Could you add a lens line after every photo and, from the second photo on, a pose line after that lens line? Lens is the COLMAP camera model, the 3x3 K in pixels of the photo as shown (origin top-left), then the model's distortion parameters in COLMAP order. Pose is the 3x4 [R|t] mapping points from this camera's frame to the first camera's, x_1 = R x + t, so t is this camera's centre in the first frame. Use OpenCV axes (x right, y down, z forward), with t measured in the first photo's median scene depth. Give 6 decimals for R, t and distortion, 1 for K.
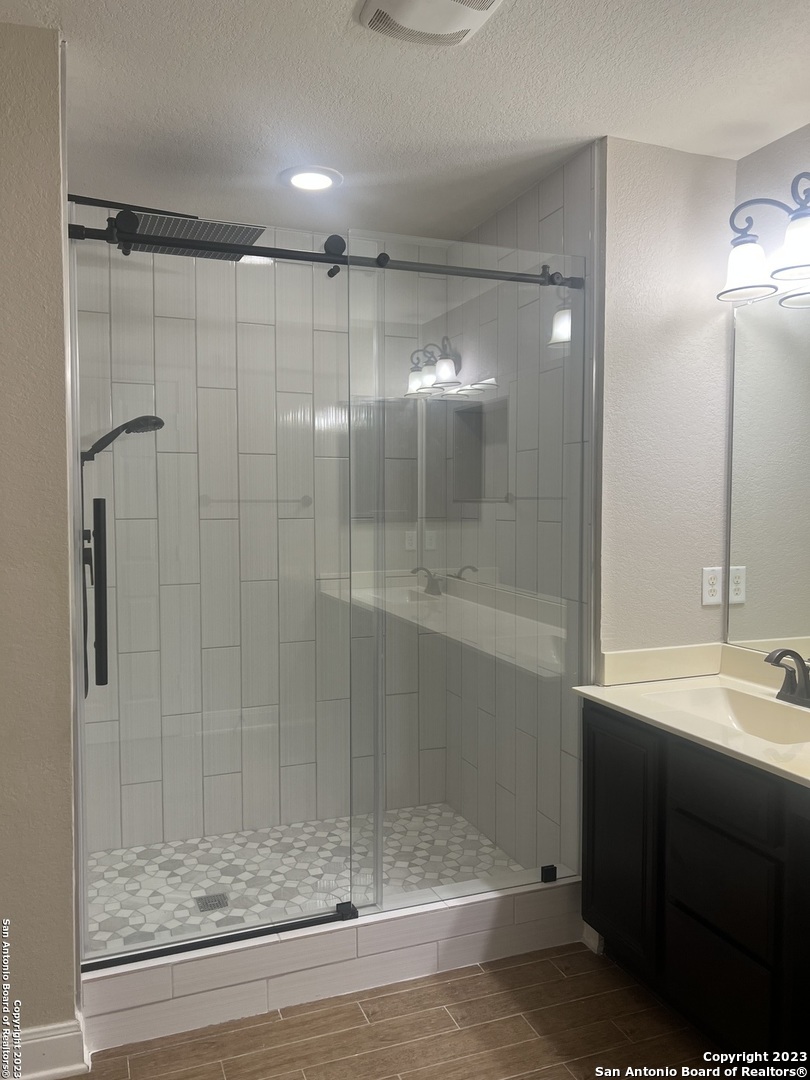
lens RADIAL K [[811.3, 0, 401.2], [0, 811.3, 540.7], [0, 0, 1]] dist [0.030834, -0.028920]
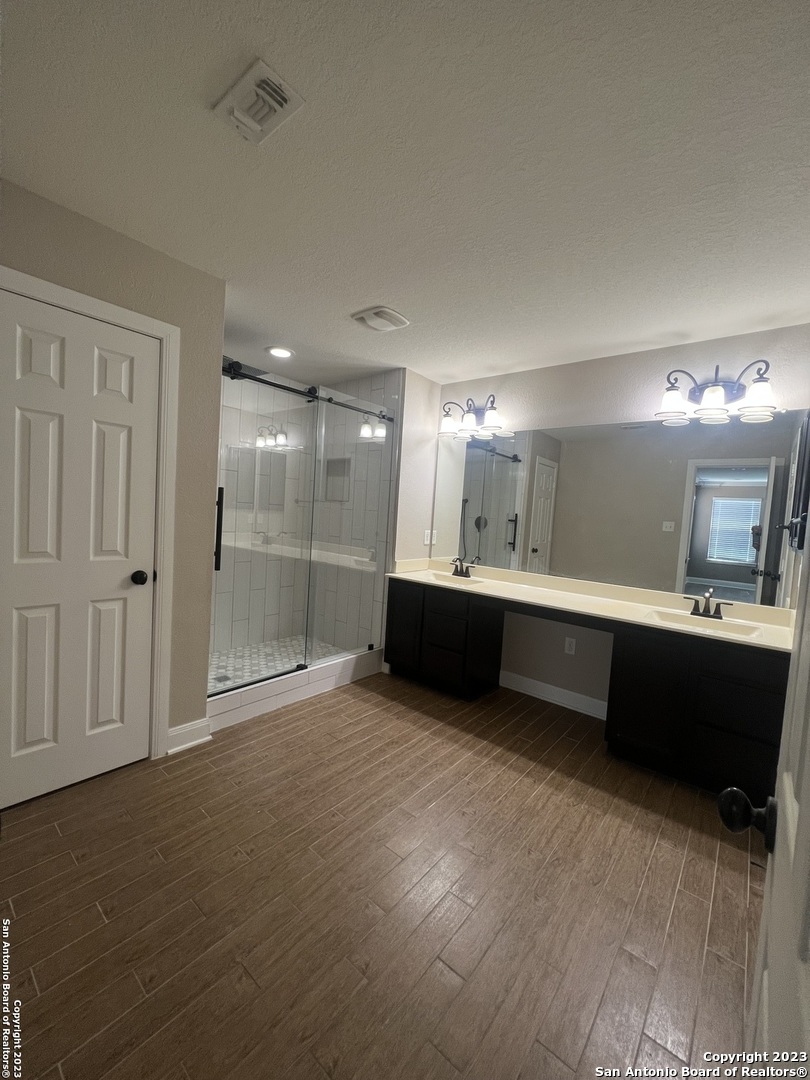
lens RADIAL K [[434.8, 0, 403.4], [0, 434.8, 539.1], [0, 0, 1]] dist [-0.017187, -0.000079]
pose [[0.867408, 0.023899, 0.497023, -0.428798], [-0.037415, 0.999151, 0.017253, 0.039893], [-0.496189, -0.033561, 0.867566, -0.236625]]
